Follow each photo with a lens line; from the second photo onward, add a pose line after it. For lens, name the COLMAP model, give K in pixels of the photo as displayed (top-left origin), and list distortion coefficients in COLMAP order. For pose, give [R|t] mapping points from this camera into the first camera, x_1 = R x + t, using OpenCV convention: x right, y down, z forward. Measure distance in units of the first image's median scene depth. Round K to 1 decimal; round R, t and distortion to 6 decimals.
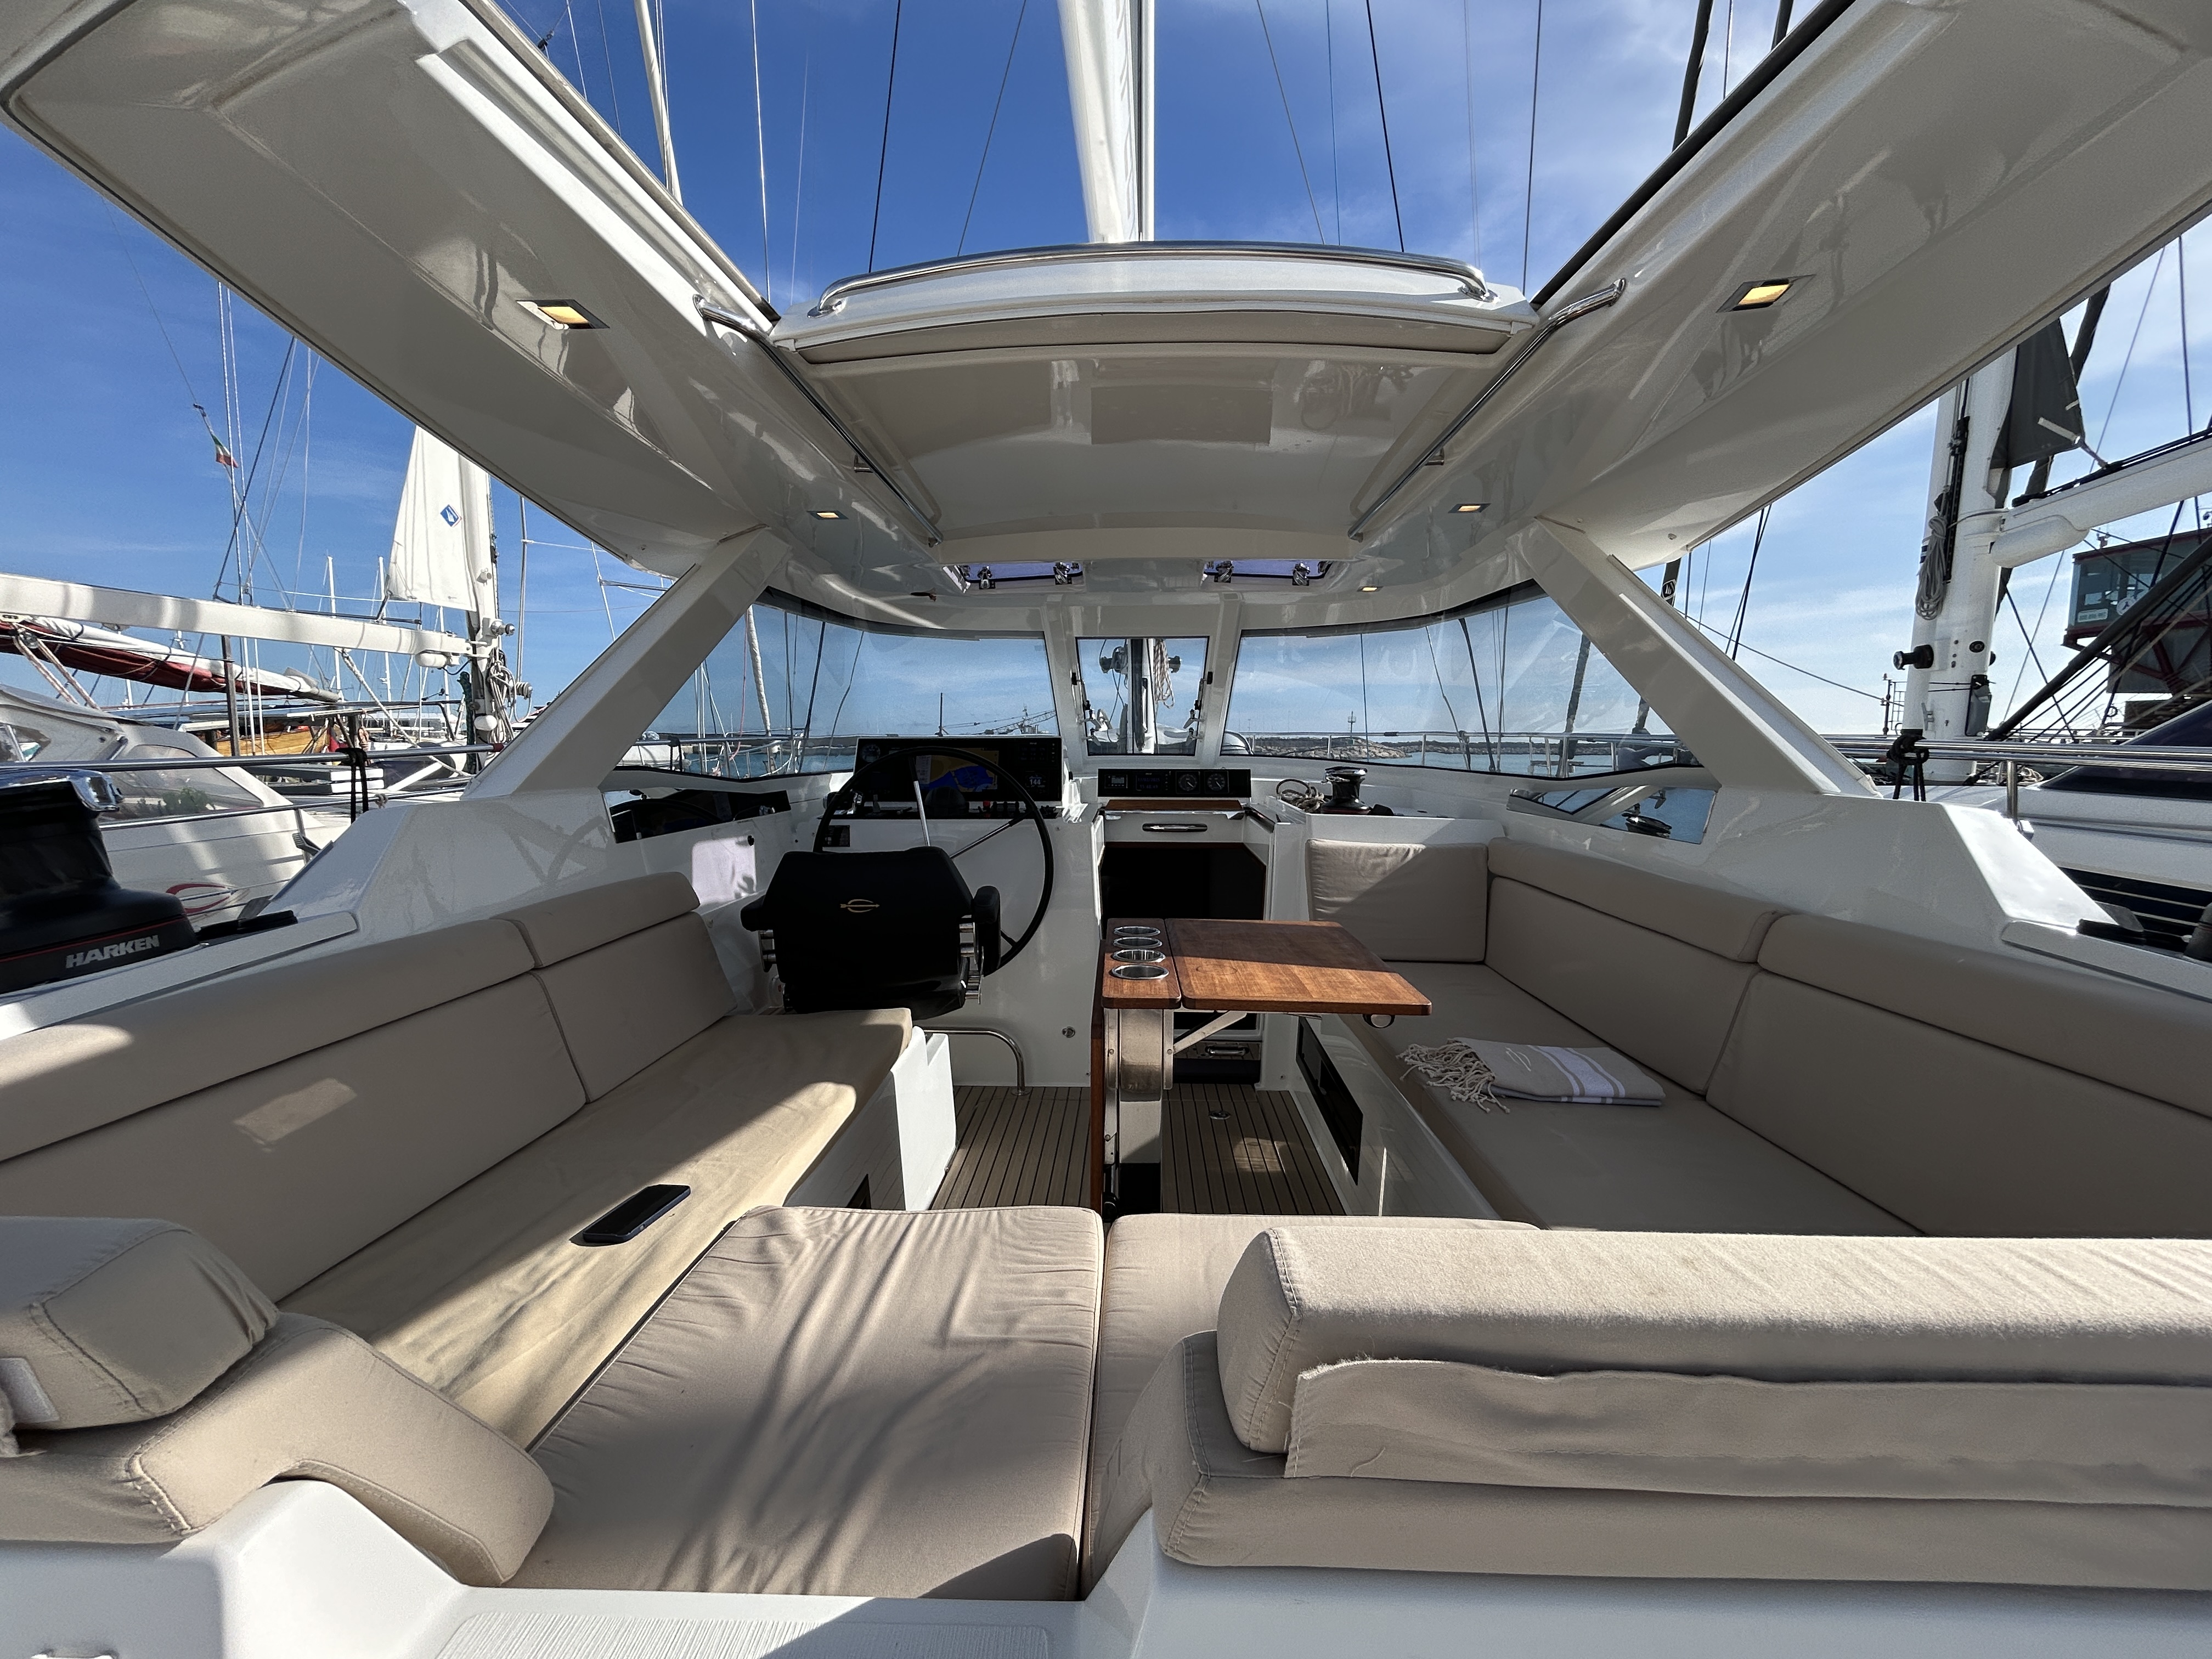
lens RADIAL K [[881.9, 0, 1106.0], [0, 881.9, 829.5], [0, 0, 1]] dist [0.012001, -0.000185]
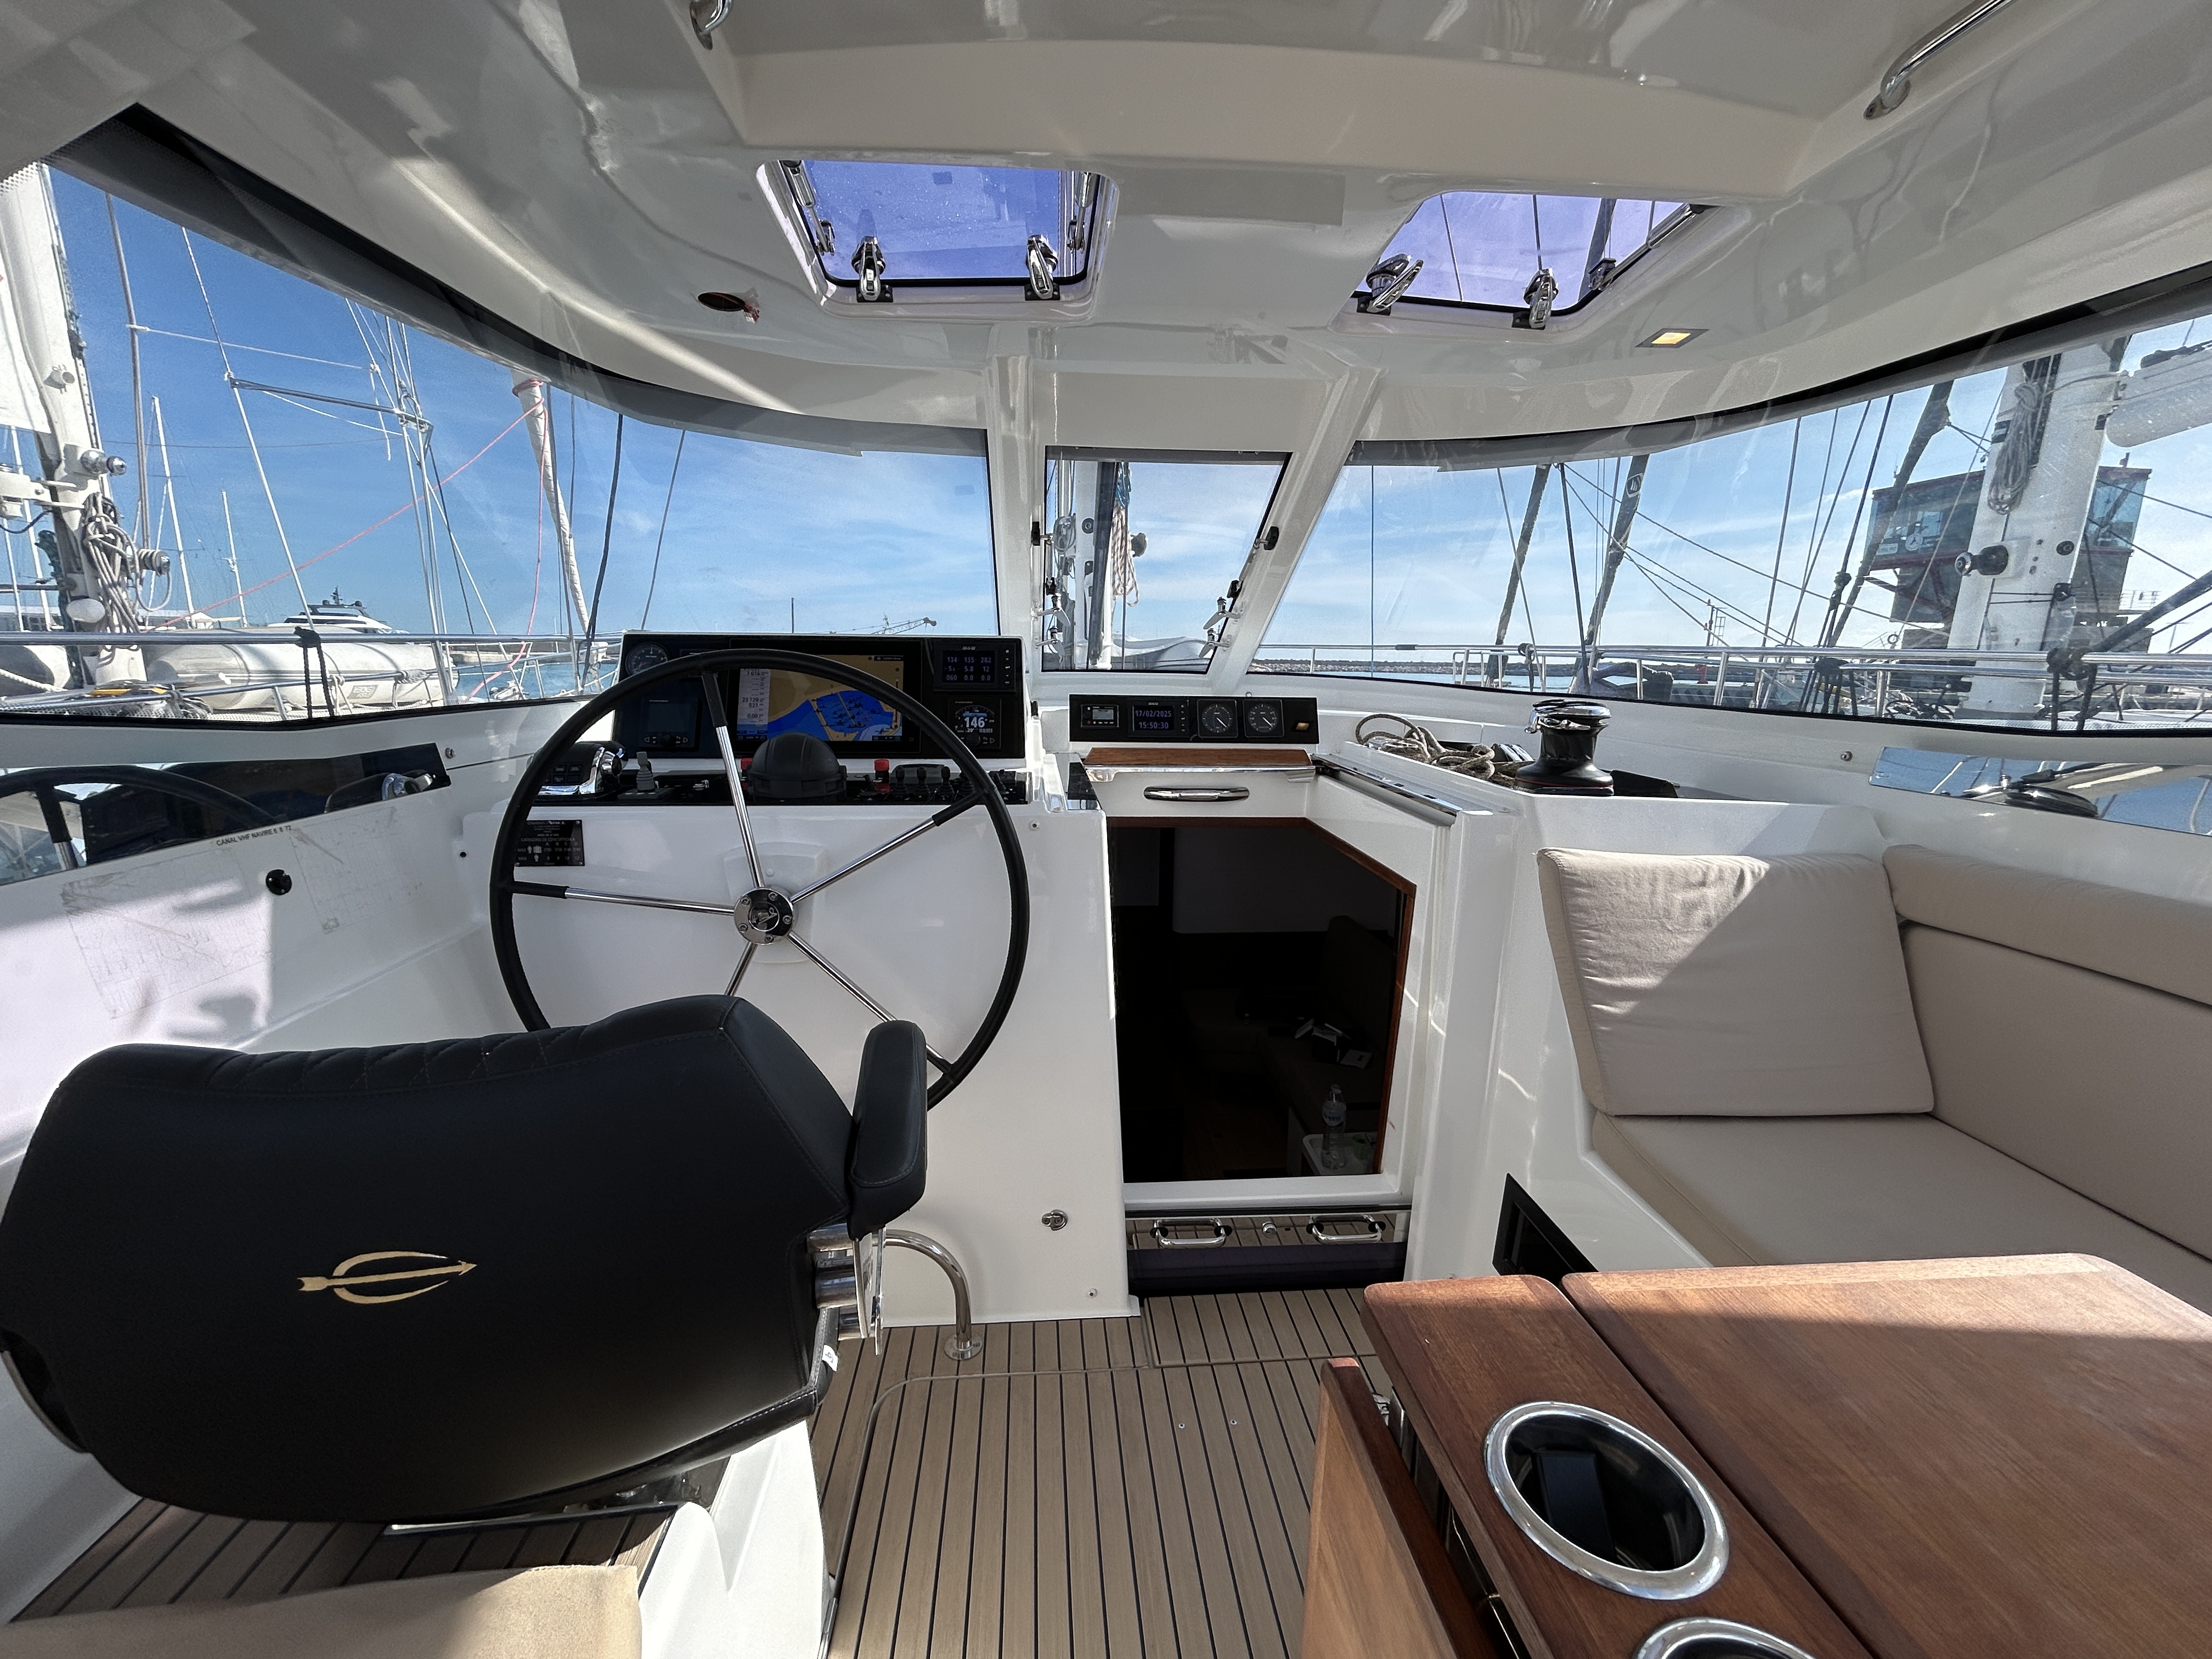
lens RADIAL K [[886.9, 0, 1118.6], [0, 886.9, 831.0], [0, 0, 1]] dist [0.004211, 0.000793]
pose [[0.990865, -0.012998, 0.134227, -0.059428], [0.000283, 0.995543, 0.094312, -0.034857], [-0.134854, -0.093413, 0.986452, 0.404385]]
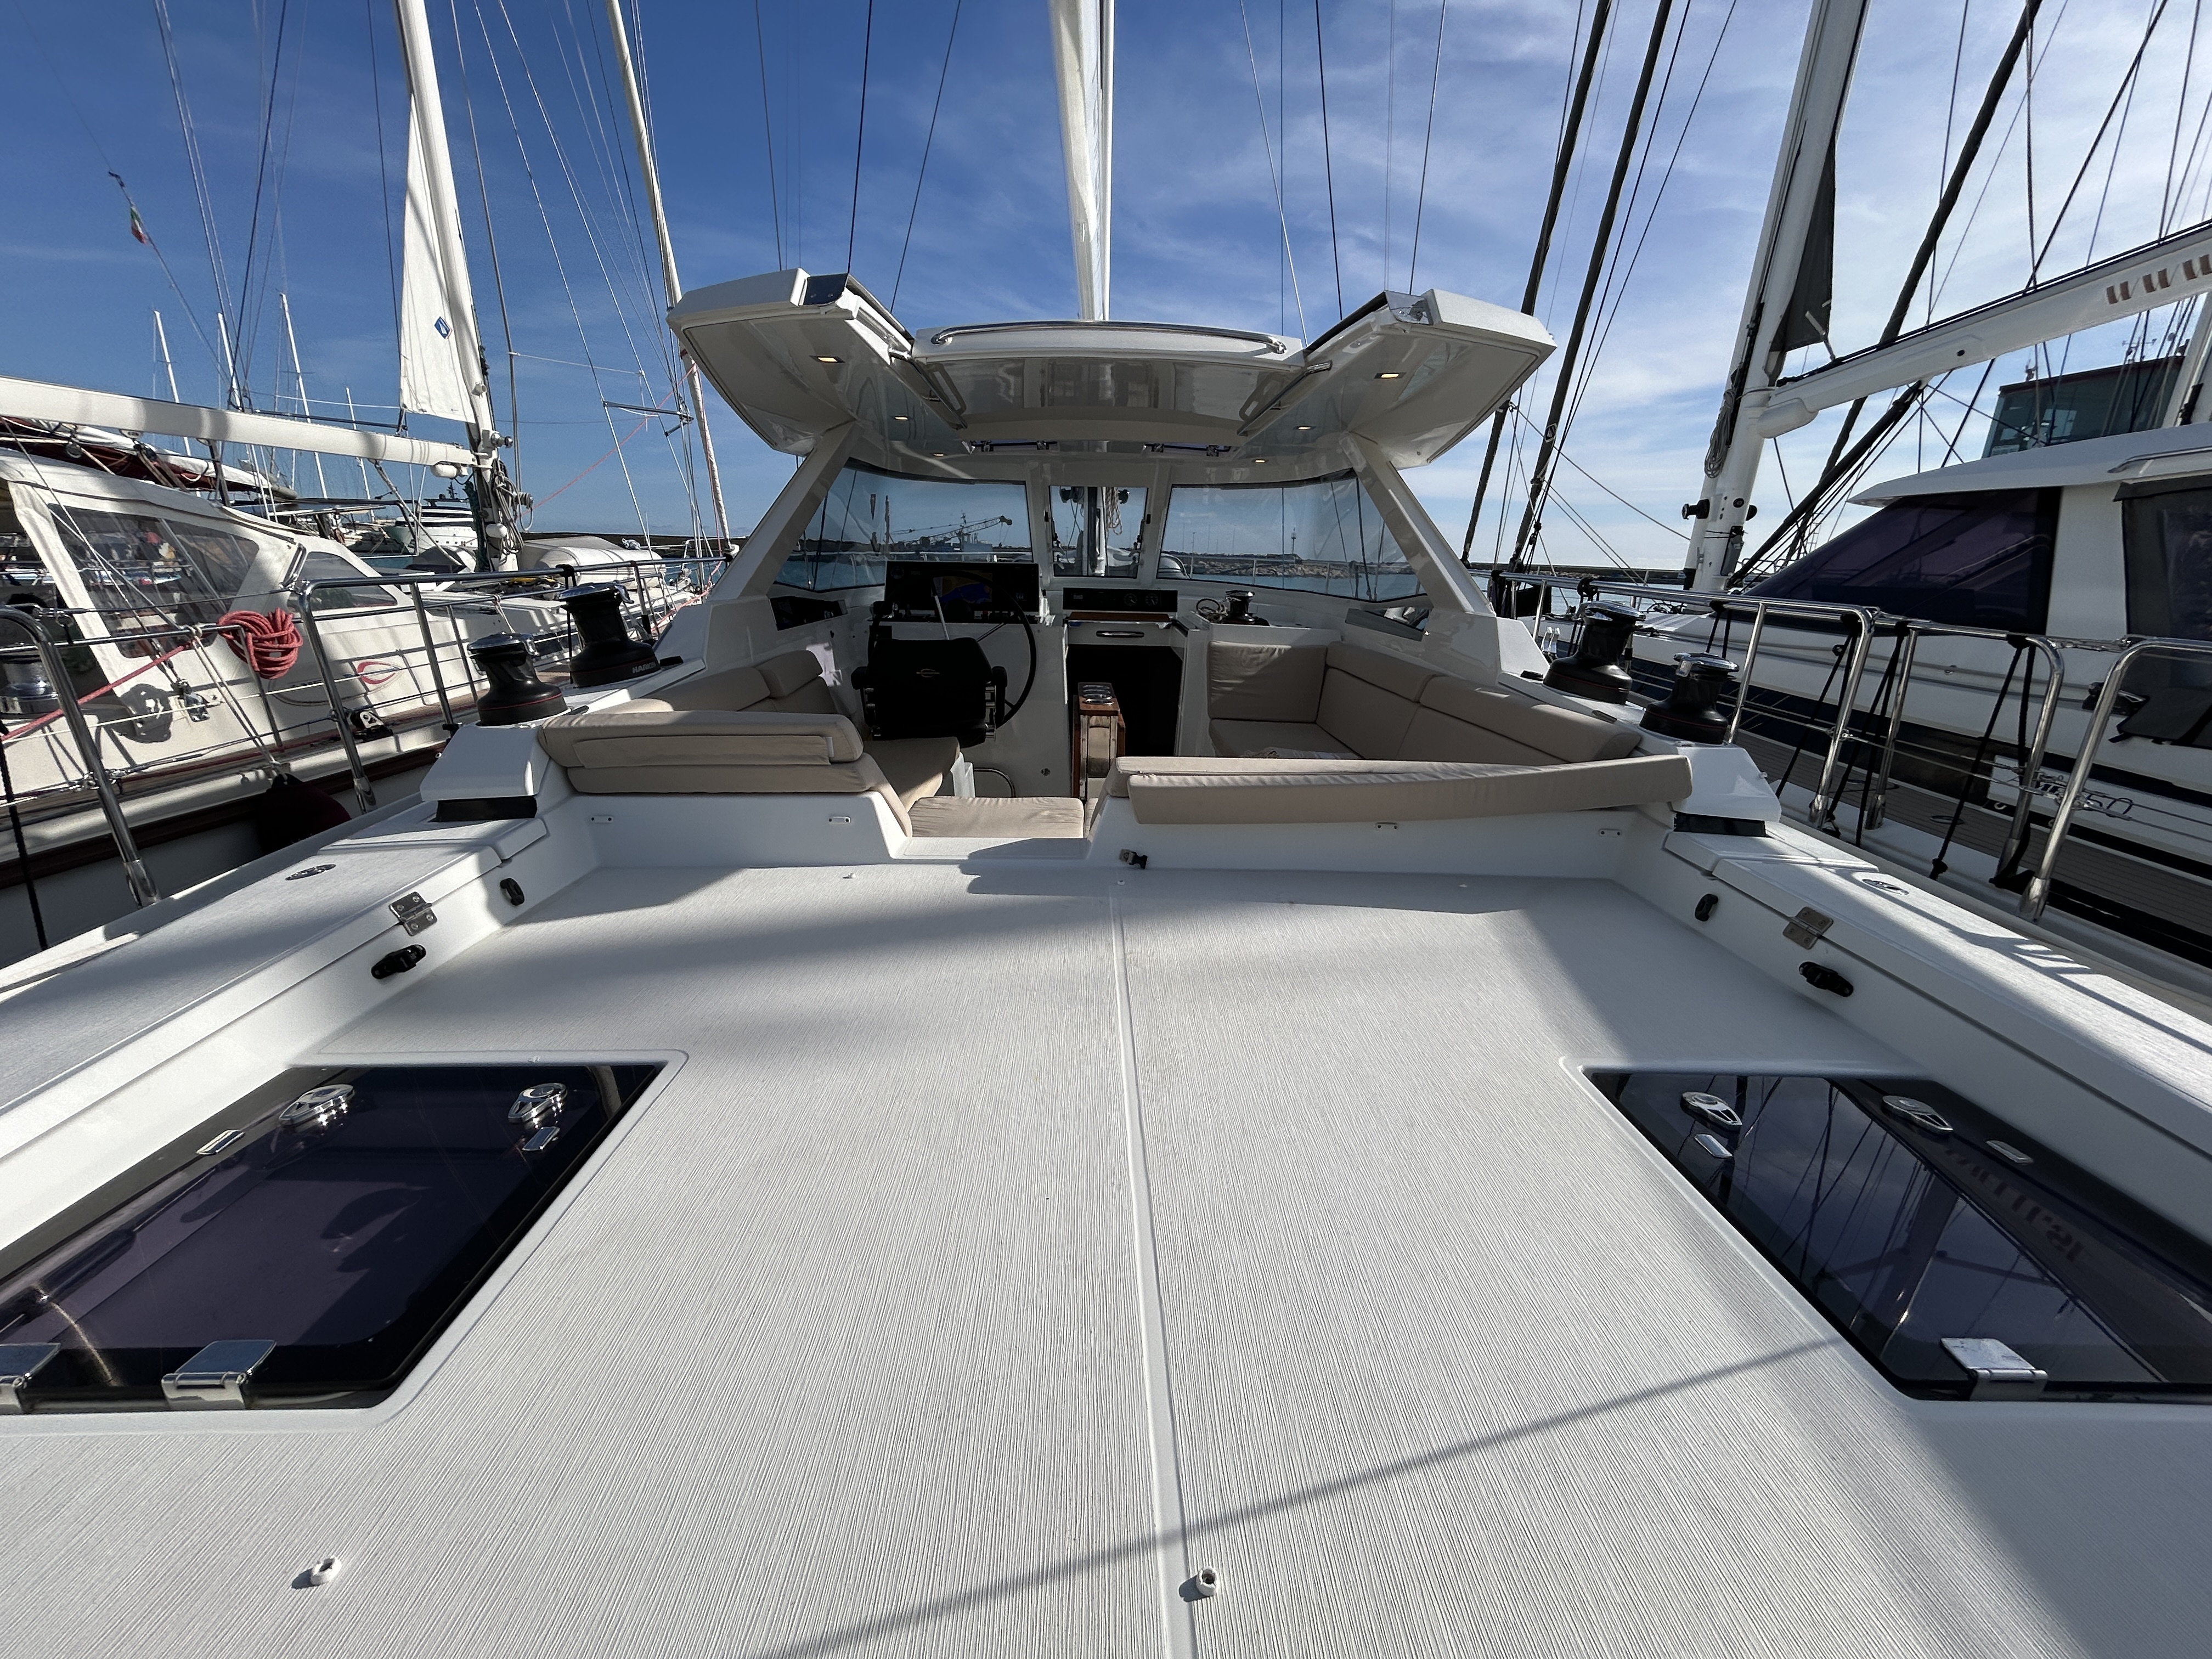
lens RADIAL K [[889.1, 0, 1127.3], [0, 889.1, 841.8], [0, 0, 1]] dist [0.008046, -0.000872]
pose [[0.996564, -0.004970, 0.082673, -0.026169], [-0.012525, 0.977673, 0.209760, 0.023289], [-0.081869, -0.210075, 0.974252, -0.395307]]
